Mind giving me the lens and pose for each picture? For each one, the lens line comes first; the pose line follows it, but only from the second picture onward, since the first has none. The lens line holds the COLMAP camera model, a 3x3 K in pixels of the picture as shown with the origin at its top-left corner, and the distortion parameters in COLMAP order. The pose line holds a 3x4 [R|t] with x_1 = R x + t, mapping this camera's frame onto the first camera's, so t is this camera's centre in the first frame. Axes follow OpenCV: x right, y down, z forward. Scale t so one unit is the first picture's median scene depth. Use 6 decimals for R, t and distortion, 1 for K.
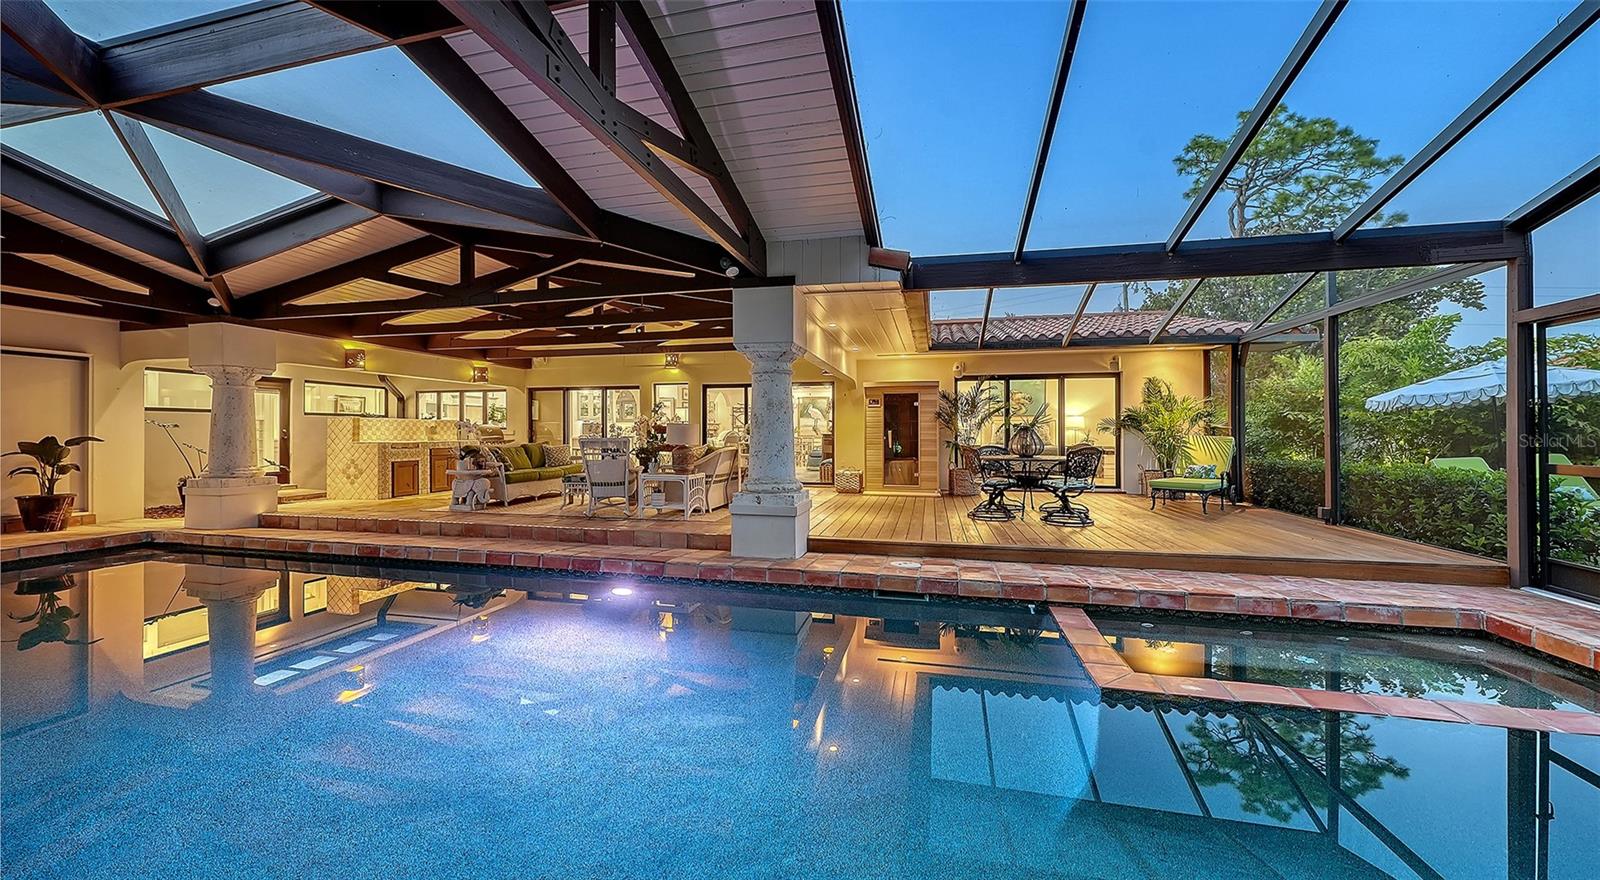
lens RADIAL K [[539.8, 0, 814.4], [0, 539.8, 430.0], [0, 0, 1]] dist [0.000781, 0.000020]
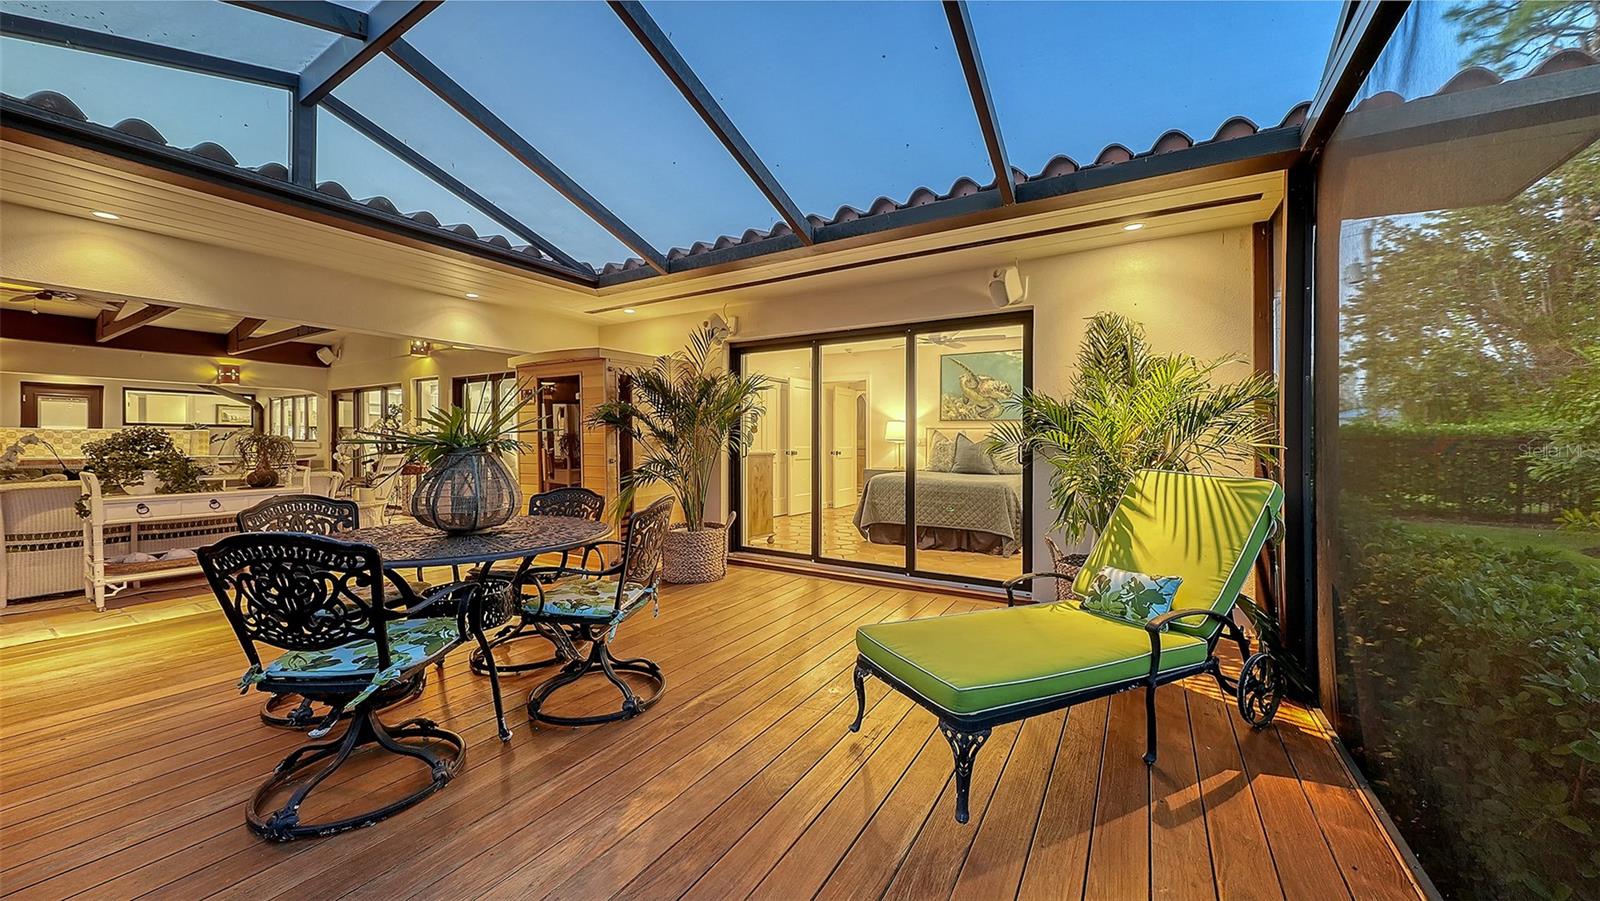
lens RADIAL K [[559.6, 0, 805.2], [0, 559.6, 447.6], [0, 0, 1]] dist [-0.000502, -0.000133]
pose [[0.949375, 0.006459, -0.314077, 0.547796], [-0.002119, 0.999898, 0.014158, -0.008054], [0.314137, -0.012775, 0.949292, 0.555428]]
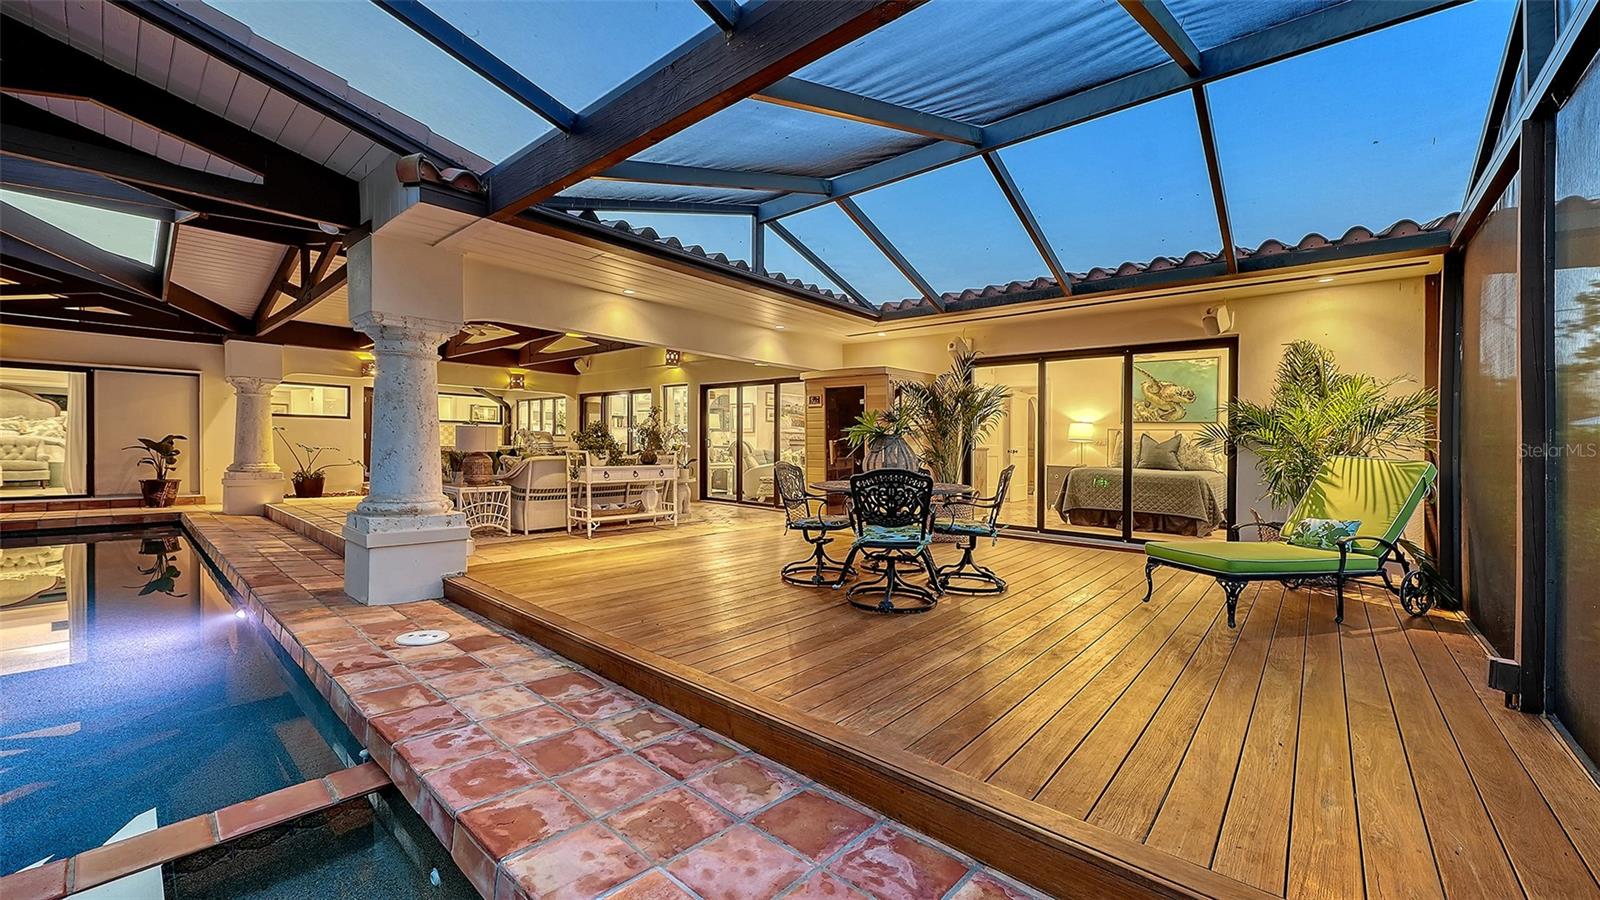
lens RADIAL K [[599.7, 0, 826.8], [0, 599.7, 446.9], [0, 0, 1]] dist [0.000142, 0.000001]
pose [[0.893615, 0.016759, -0.448521, 0.480923], [-0.014712, 0.999859, 0.008048, 0.003236], [0.448593, -0.000593, 0.893736, 0.296485]]
